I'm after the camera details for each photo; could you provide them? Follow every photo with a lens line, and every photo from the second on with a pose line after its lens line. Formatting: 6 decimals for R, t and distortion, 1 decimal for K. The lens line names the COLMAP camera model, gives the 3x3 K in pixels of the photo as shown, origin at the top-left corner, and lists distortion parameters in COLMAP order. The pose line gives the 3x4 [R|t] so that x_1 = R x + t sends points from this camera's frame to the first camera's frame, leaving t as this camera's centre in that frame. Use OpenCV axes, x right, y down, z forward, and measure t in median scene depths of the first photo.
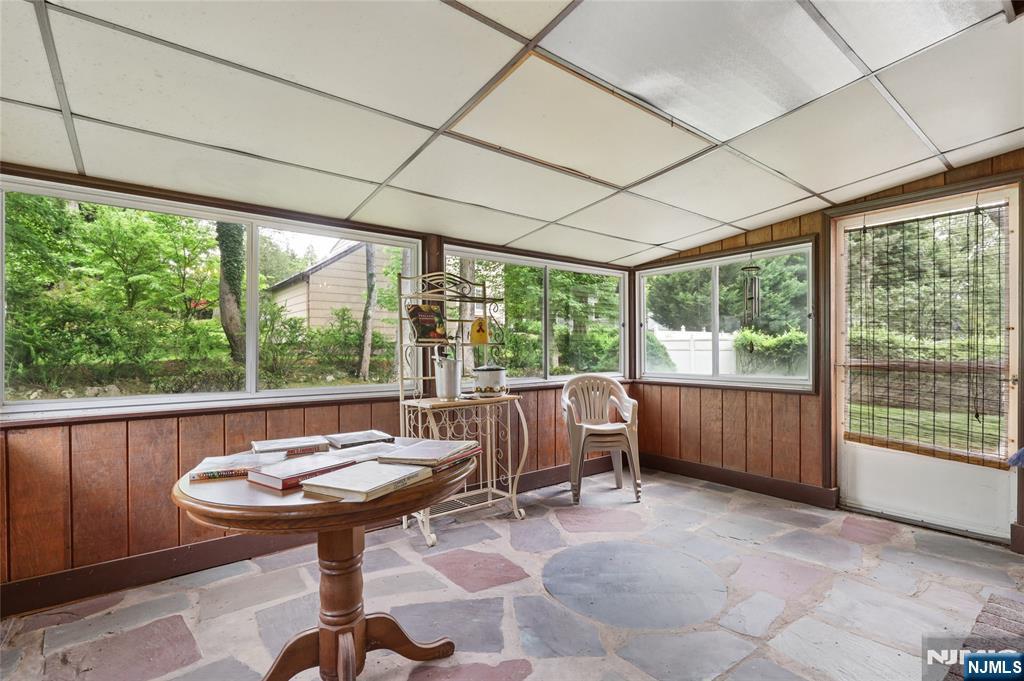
lens RADIAL K [[481.6, 0, 512.0], [0, 481.6, 340.5], [0, 0, 1]] dist [-0.000258, -0.000021]
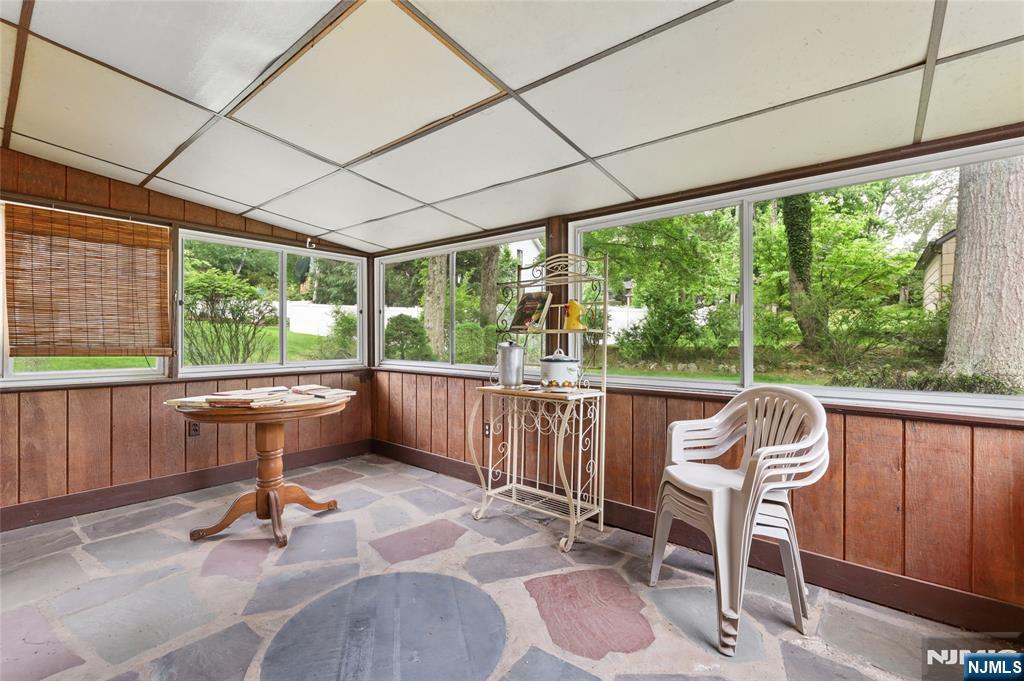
lens RADIAL K [[444.6, 0, 512.9], [0, 444.6, 333.4], [0, 0, 1]] dist [0.000380, 0.000021]
pose [[0.206447, -0.001862, -0.978456, 0.740365], [0.011789, 0.999930, 0.000585, 0.011329], [0.978387, -0.011656, 0.206454, 0.792540]]
